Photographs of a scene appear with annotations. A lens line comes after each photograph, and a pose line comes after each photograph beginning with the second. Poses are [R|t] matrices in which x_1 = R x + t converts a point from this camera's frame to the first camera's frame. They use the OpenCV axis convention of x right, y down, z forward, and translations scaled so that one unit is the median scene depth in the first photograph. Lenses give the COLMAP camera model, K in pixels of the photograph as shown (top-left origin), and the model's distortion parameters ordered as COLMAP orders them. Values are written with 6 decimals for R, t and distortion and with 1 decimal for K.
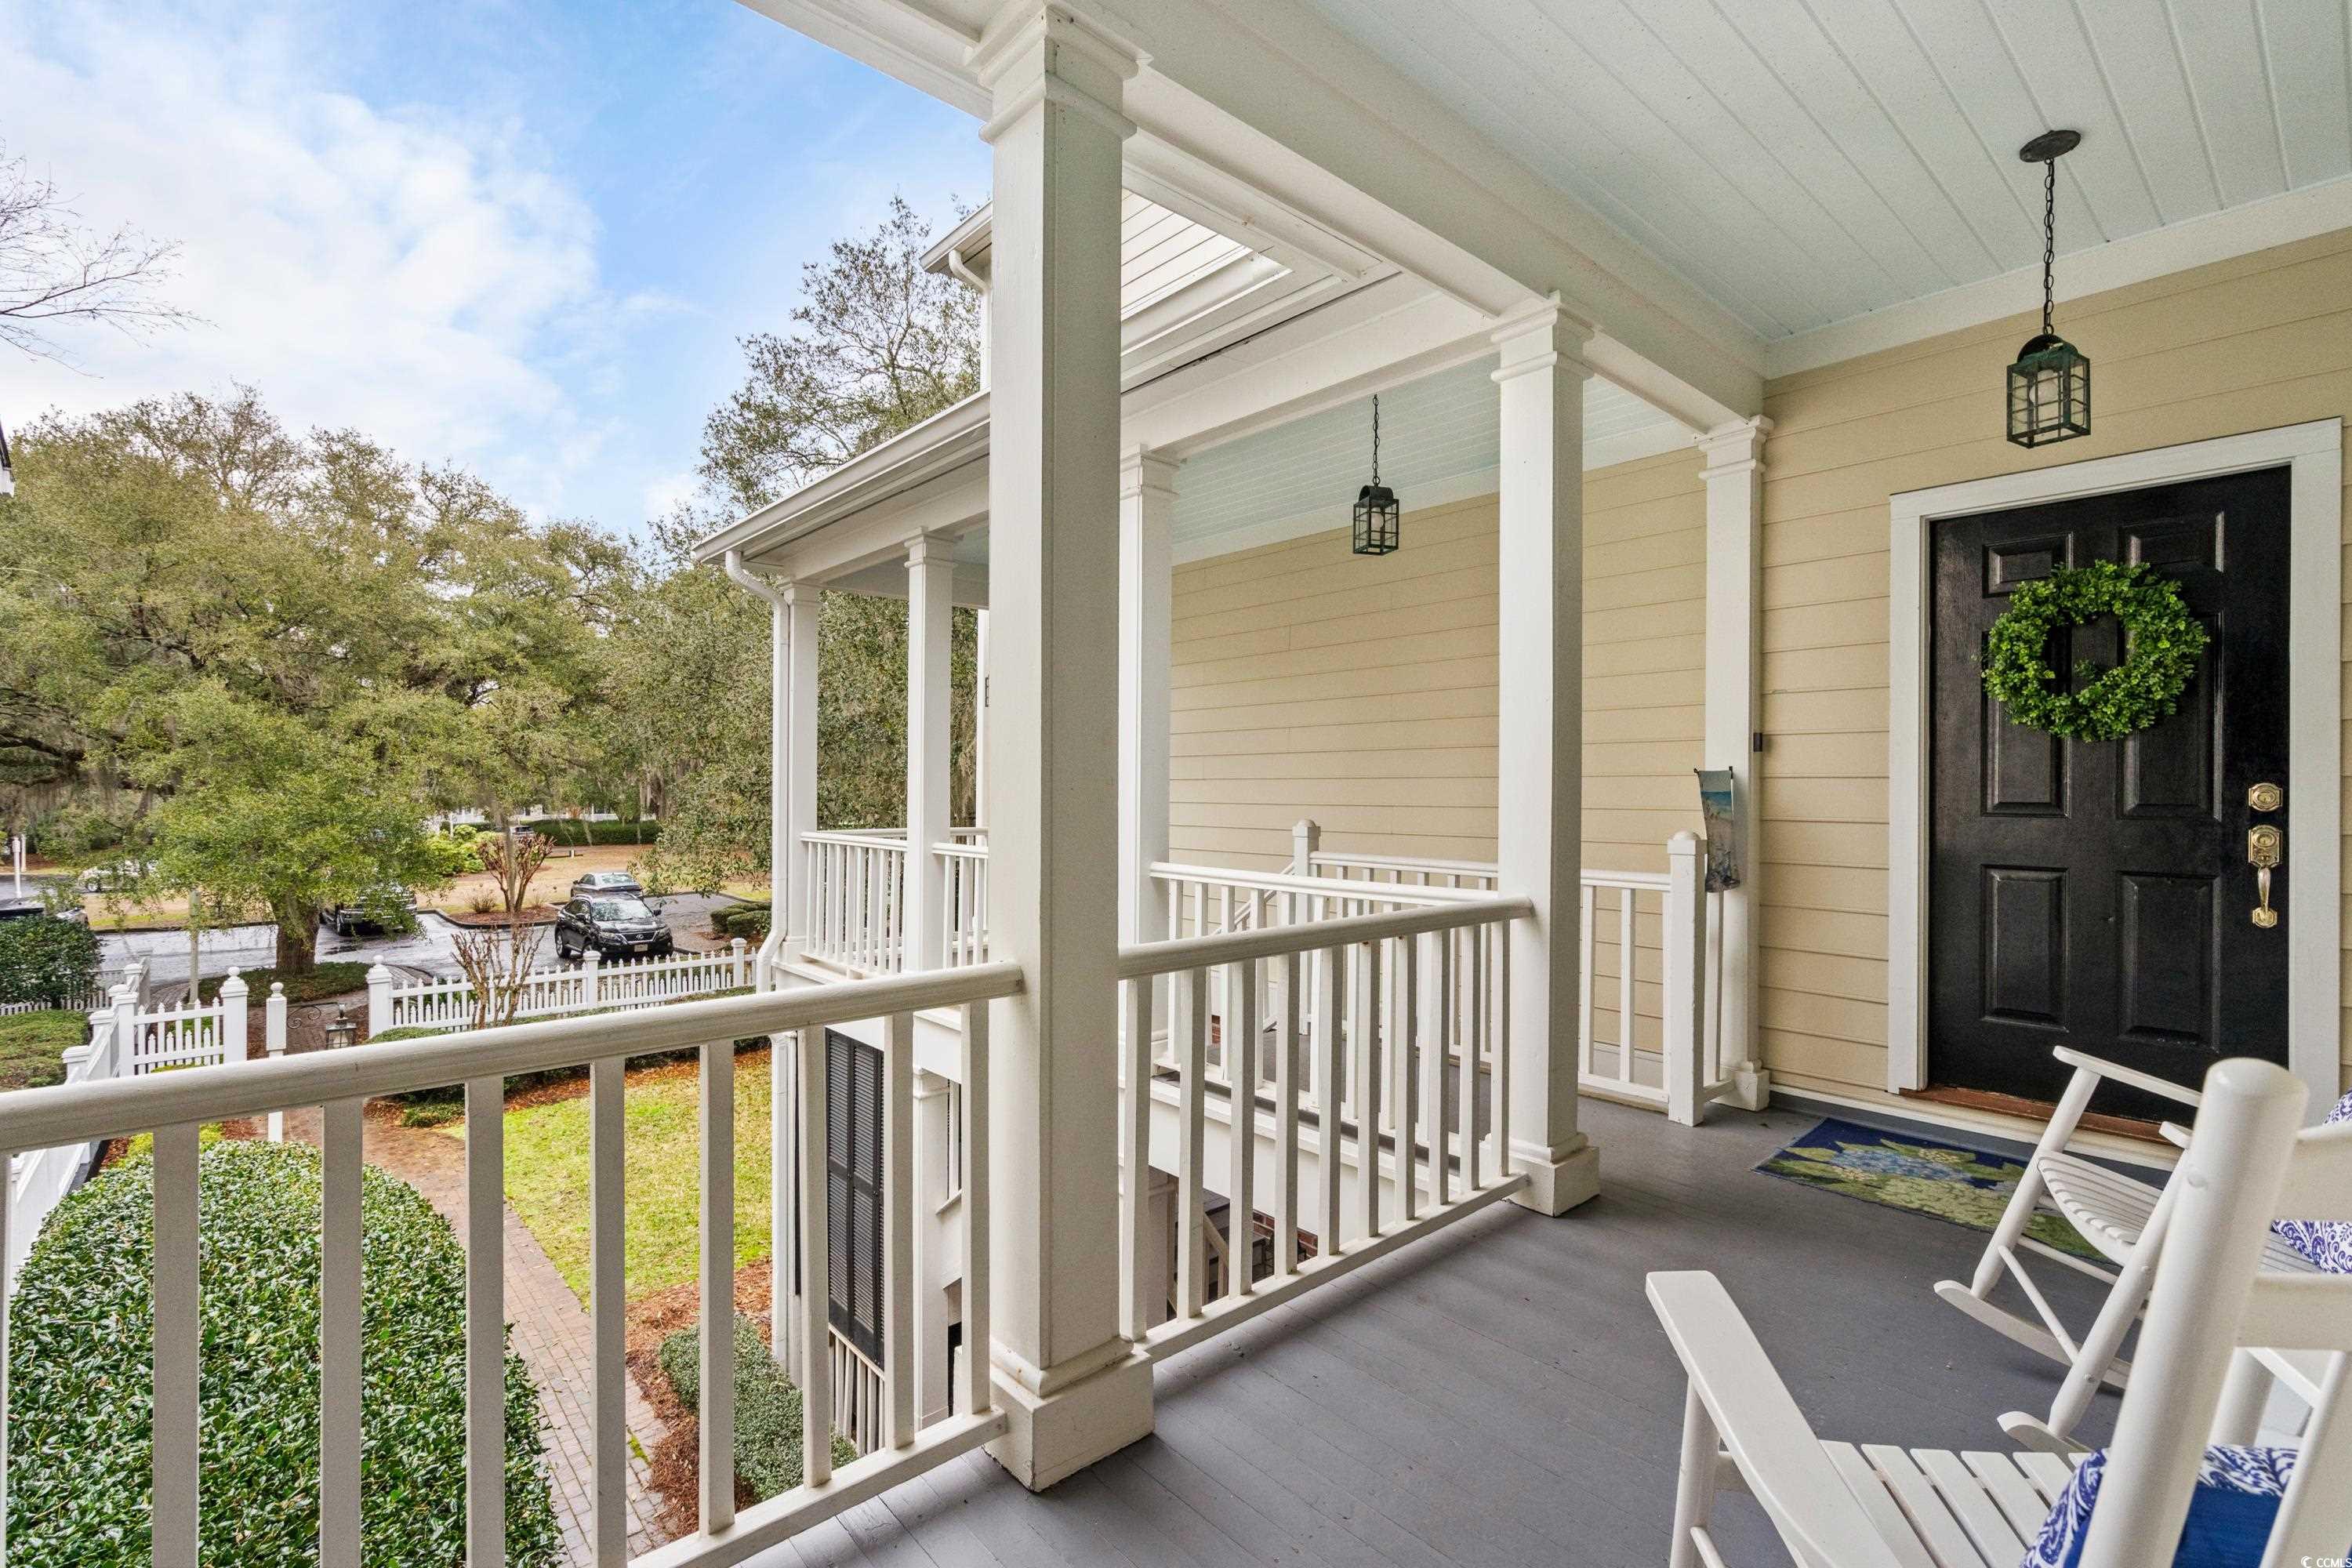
lens RADIAL K [[1077.4, 0, 1171.0], [0, 1077.4, 772.1], [0, 0, 1]] dist [-0.000700, 0.000066]
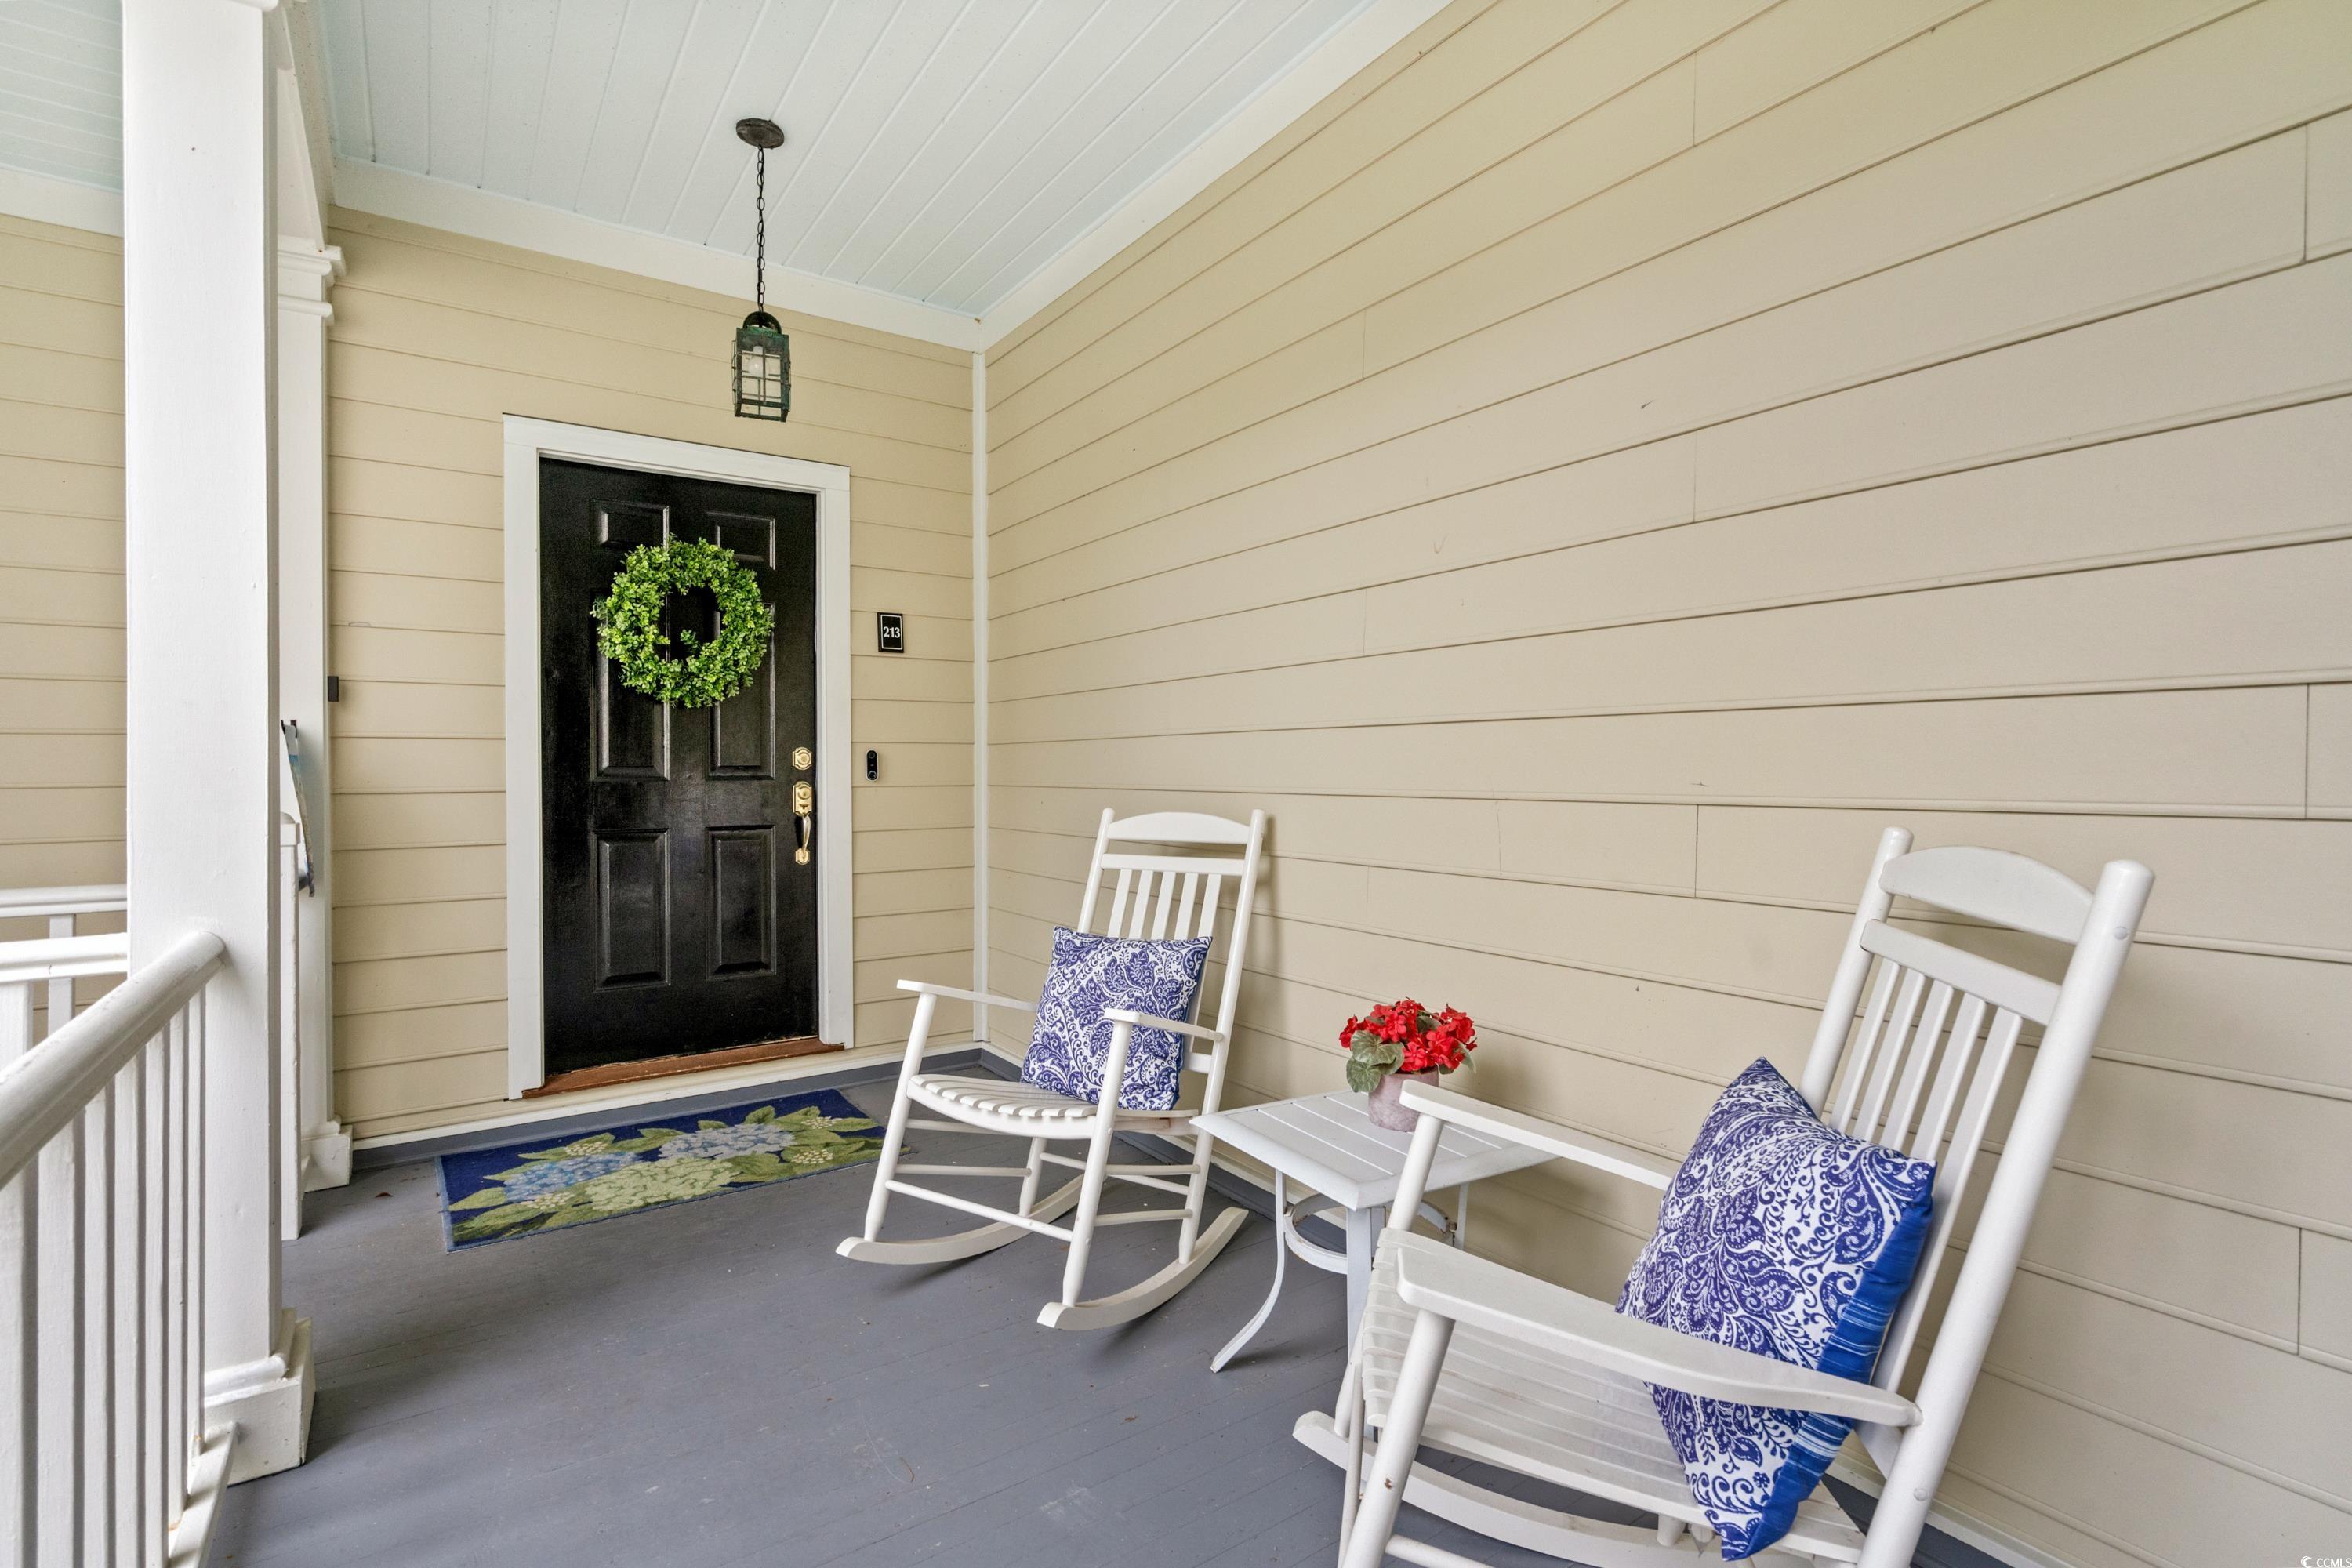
lens RADIAL K [[1077.4, 0, 1171.0], [0, 1077.4, 772.1], [0, 0, 1]] dist [-0.000700, 0.000066]
pose [[0.112243, -0.006998, 0.993656, -0.147446], [-0.005960, 0.999952, 0.007716, 0.023974], [-0.993663, -0.006788, 0.112195, 0.400904]]
